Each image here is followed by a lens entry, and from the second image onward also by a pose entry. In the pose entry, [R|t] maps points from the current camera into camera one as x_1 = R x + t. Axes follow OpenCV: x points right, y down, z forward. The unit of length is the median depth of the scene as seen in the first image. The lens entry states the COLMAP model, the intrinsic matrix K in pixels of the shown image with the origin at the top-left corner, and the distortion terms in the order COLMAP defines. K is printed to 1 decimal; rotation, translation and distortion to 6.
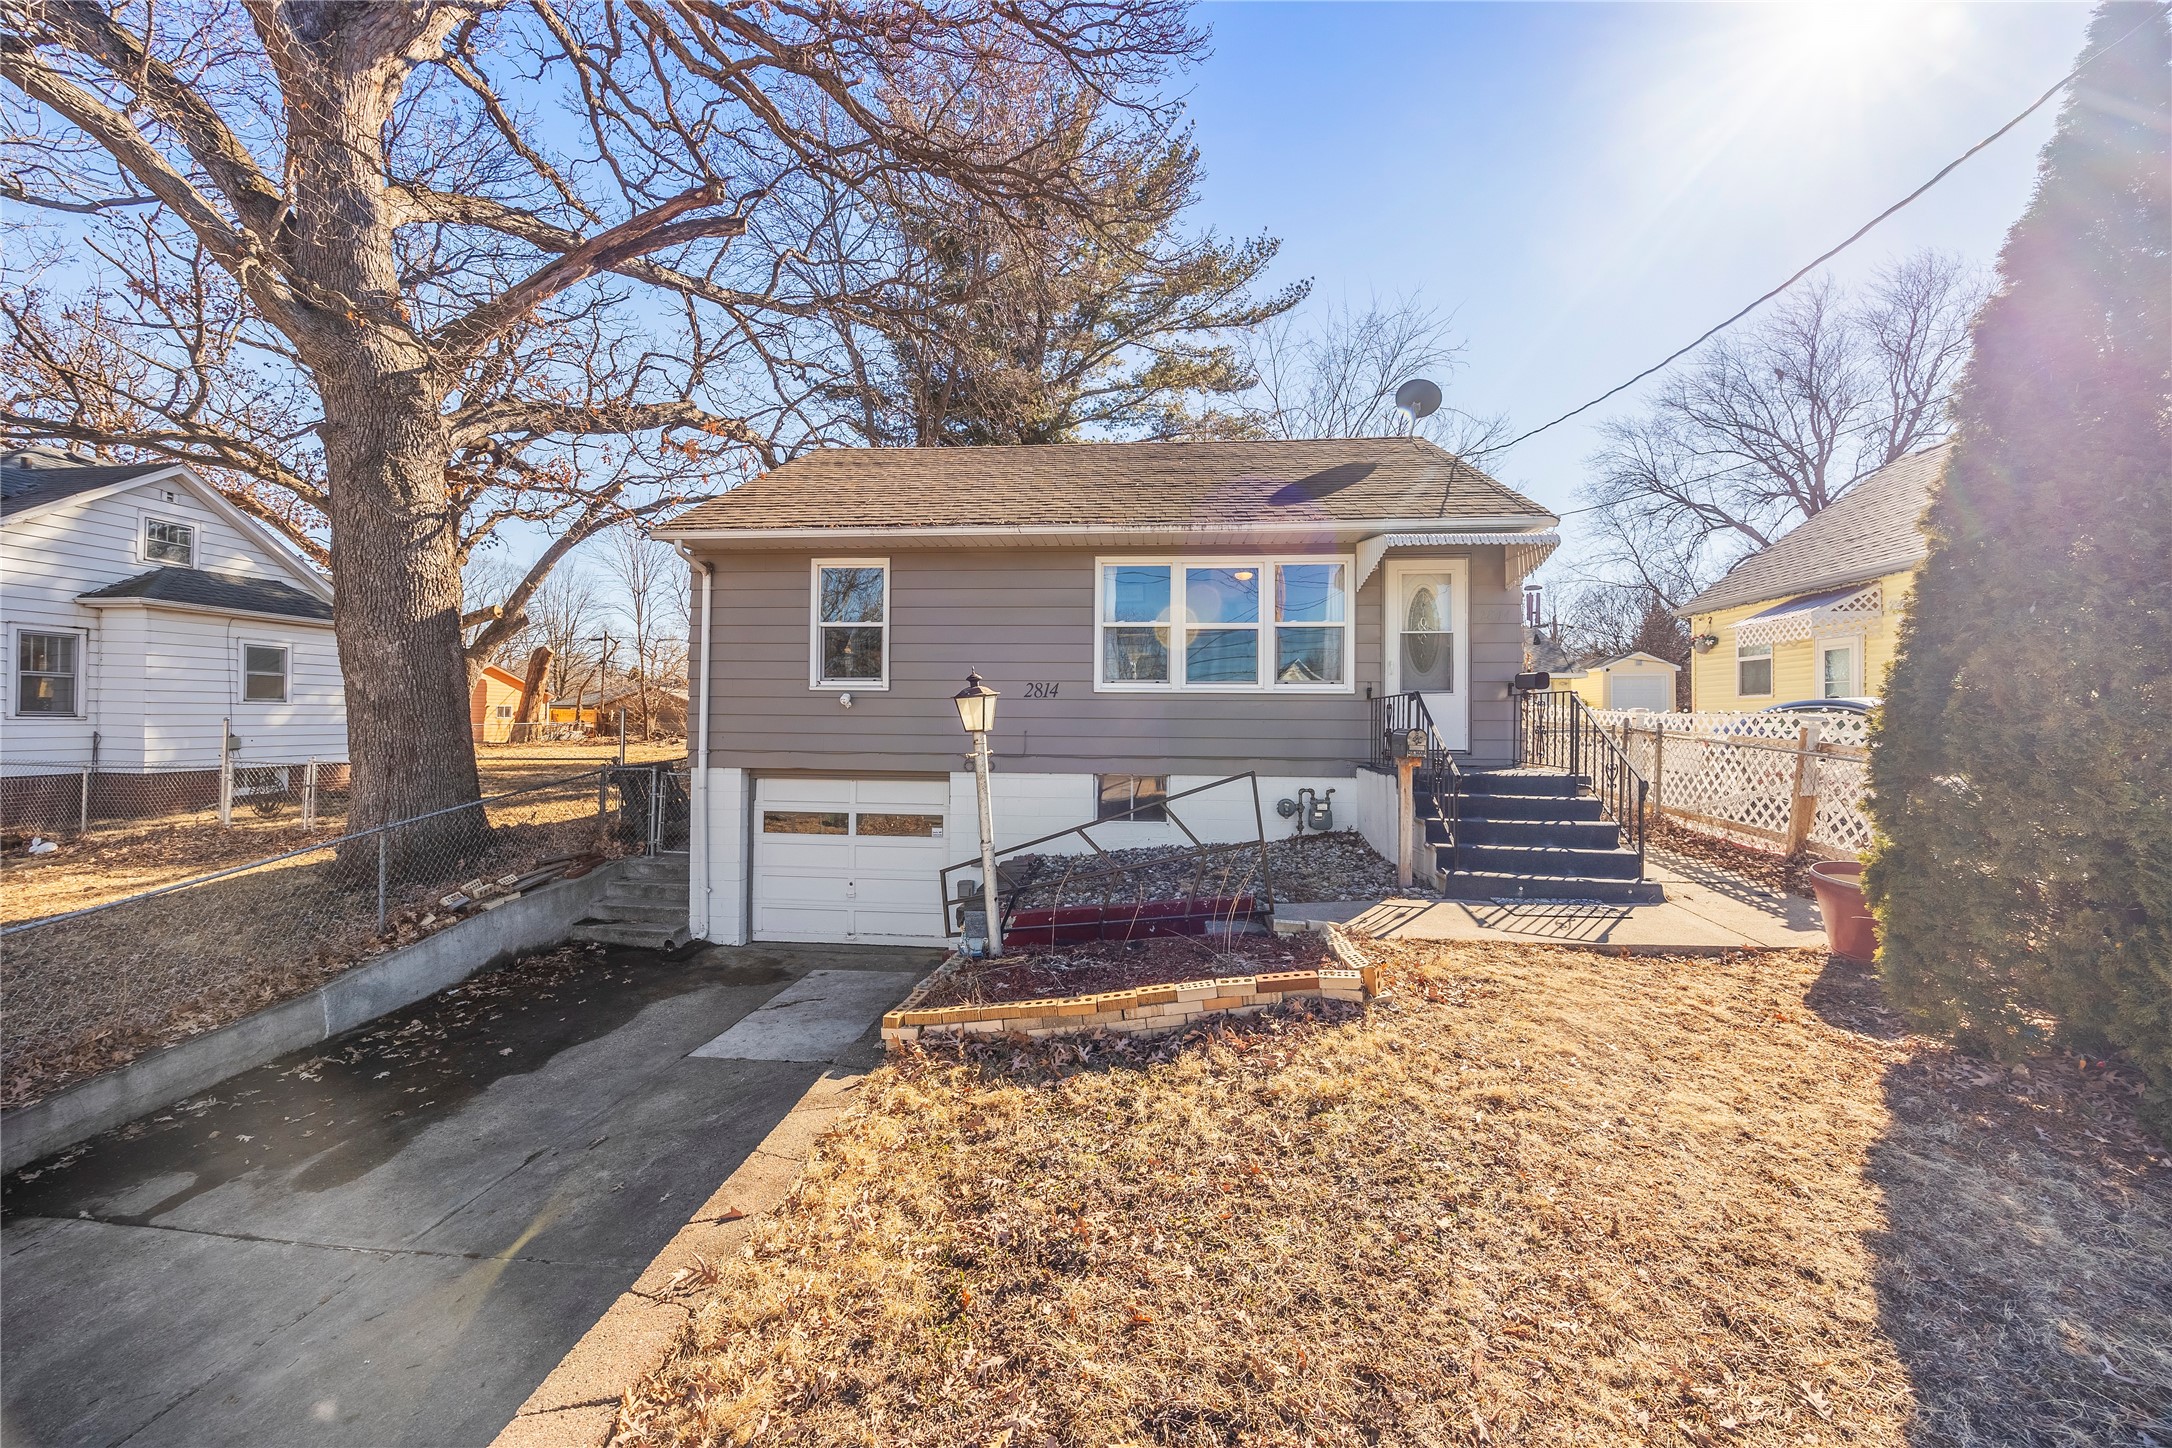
lens RADIAL K [[827.7, 0, 1084.2], [0, 827.7, 719.2], [0, 0, 1]] dist [0.000242, -0.000242]
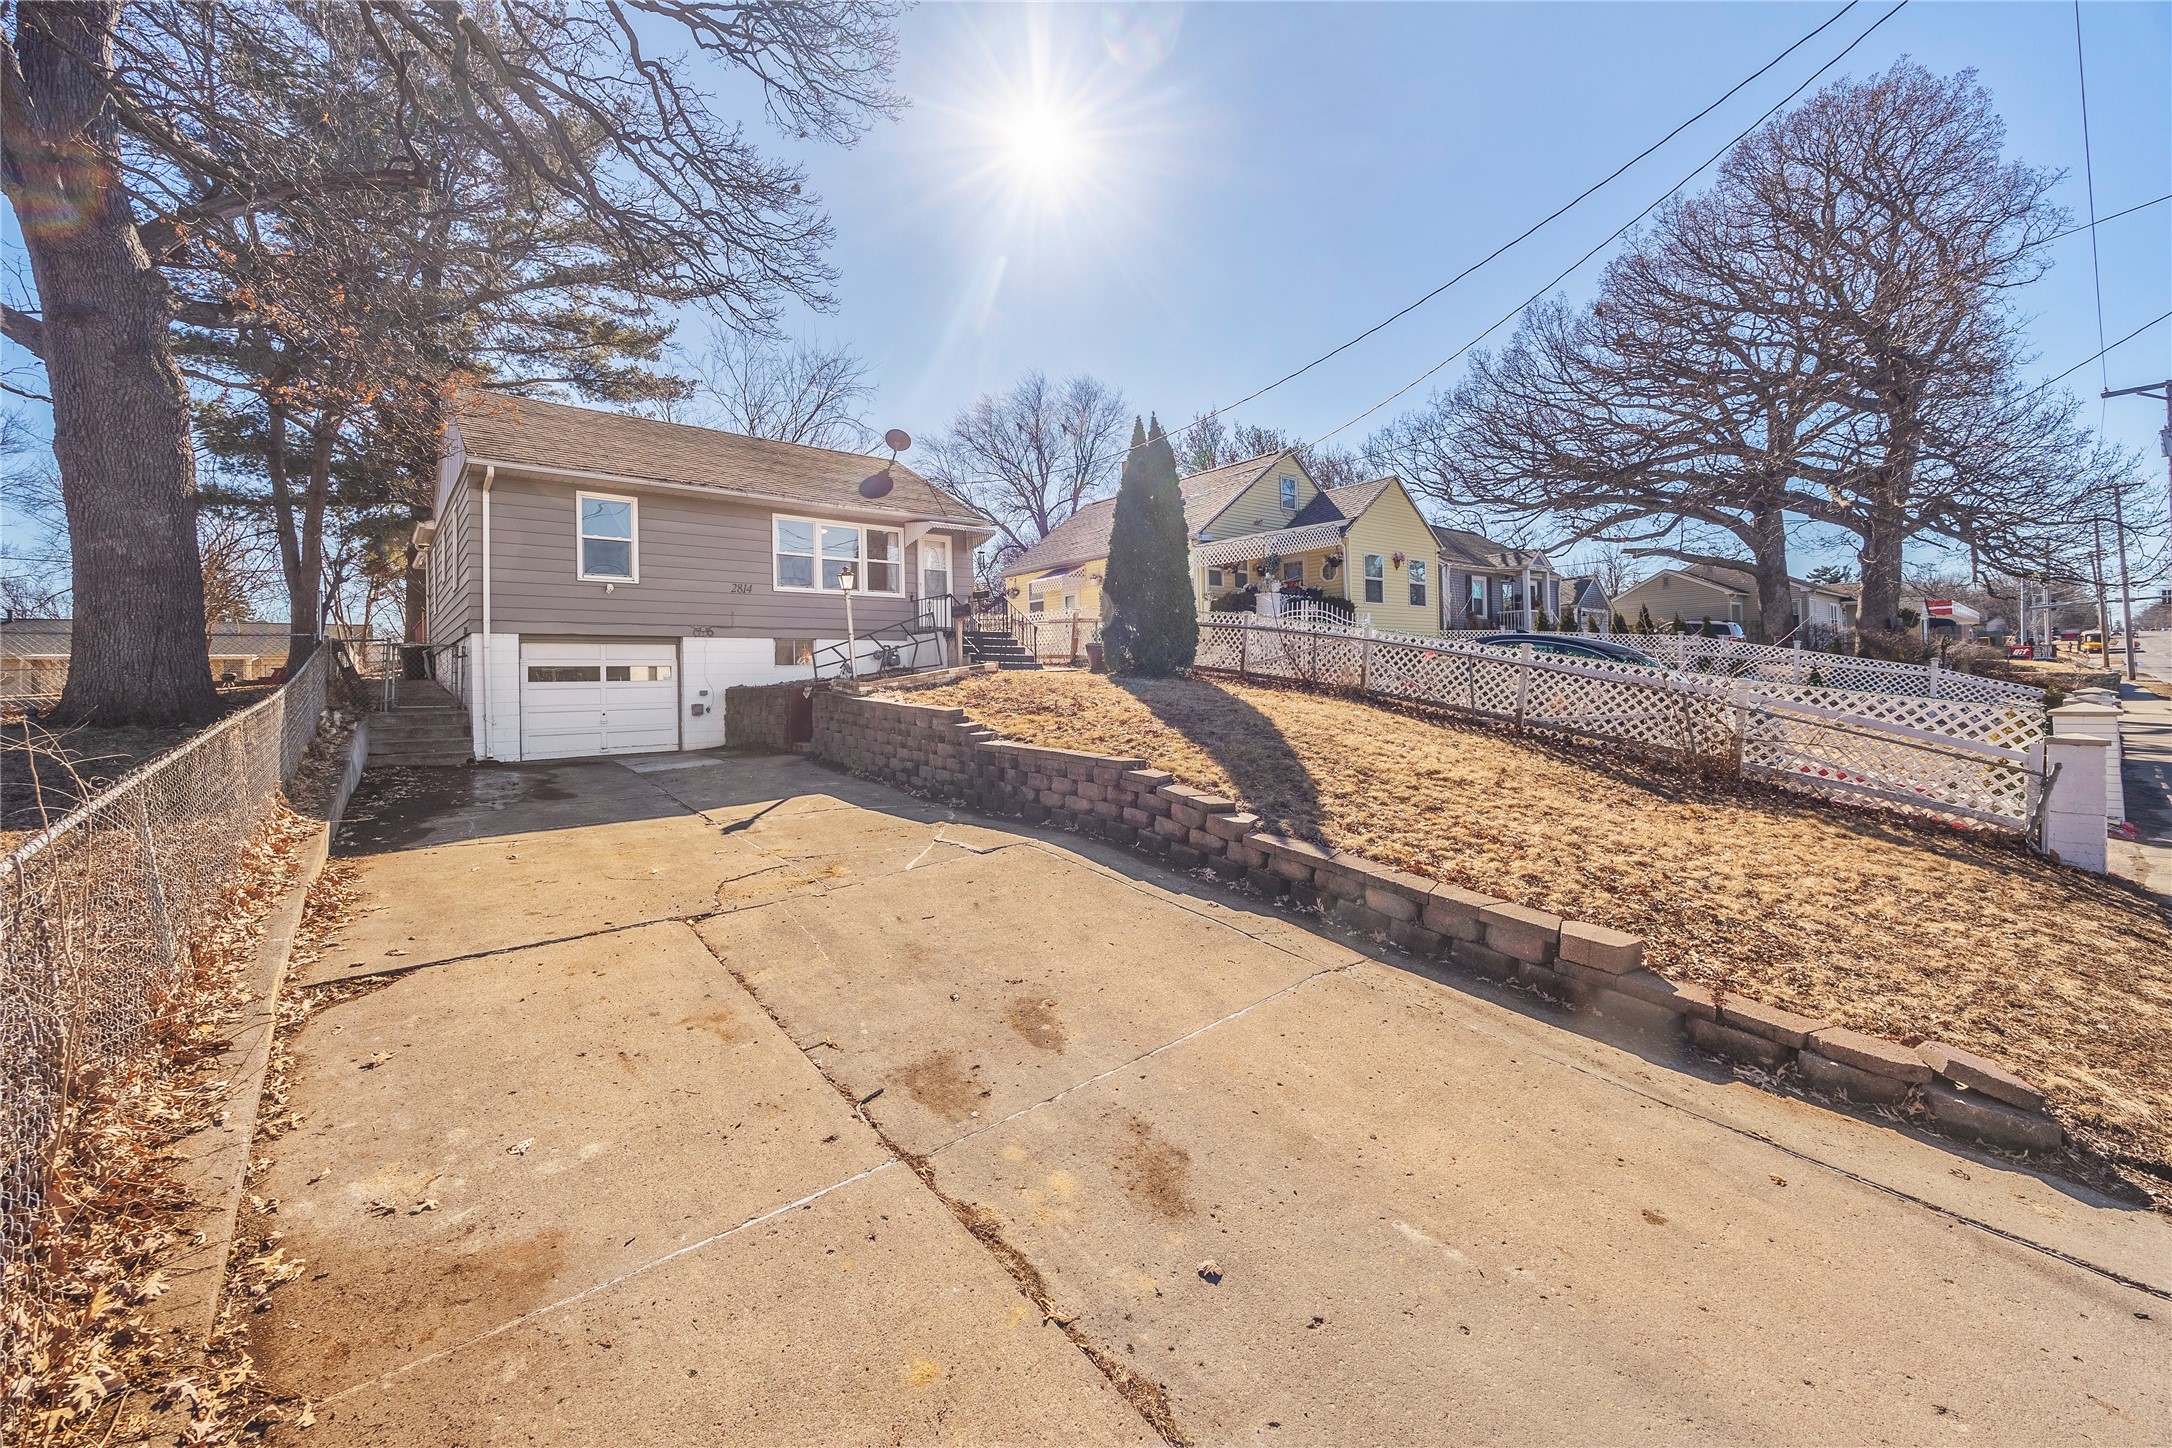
lens RADIAL K [[827.7, 0, 1084.2], [0, 827.7, 719.2], [0, 0, 1]] dist [0.000242, -0.000242]
pose [[0.704599, -0.055672, 0.707418, -0.750661], [0.024306, 0.998226, 0.054350, 0.152420], [-0.709189, -0.021100, 0.704703, -0.680891]]
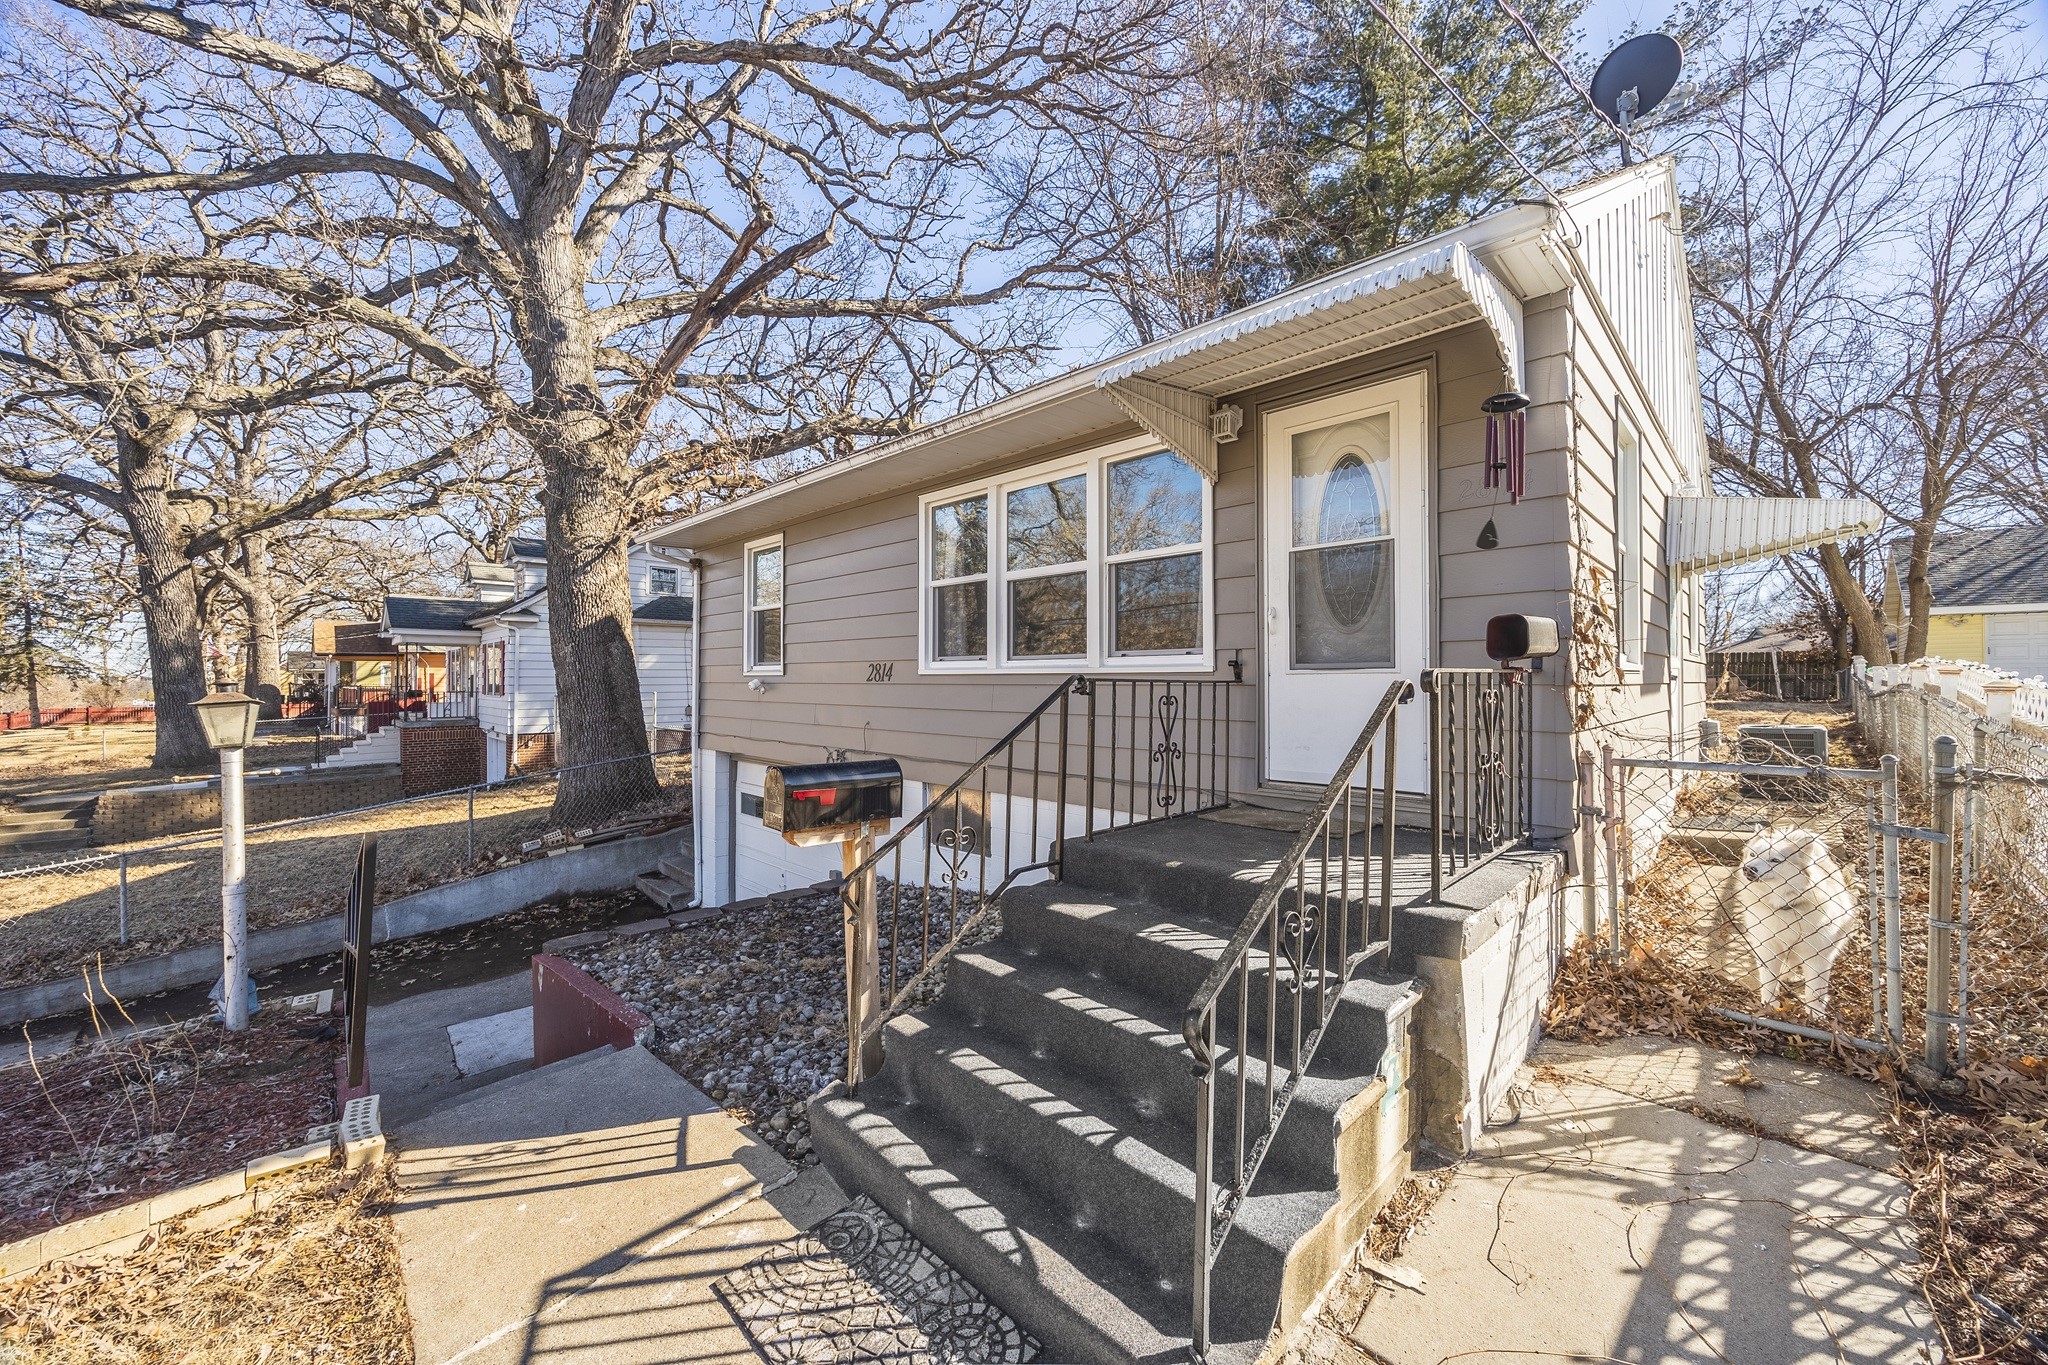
lens RADIAL K [[780.4, 0, 1022.3], [0, 780.4, 678.0], [0, 0, 1]] dist [0.000242, -0.000242]
pose [[0.769698, -0.012695, -0.638282, 0.520385], [0.010259, 0.999919, -0.007516, -0.021847], [0.638326, -0.000763, 0.769766, 0.480855]]
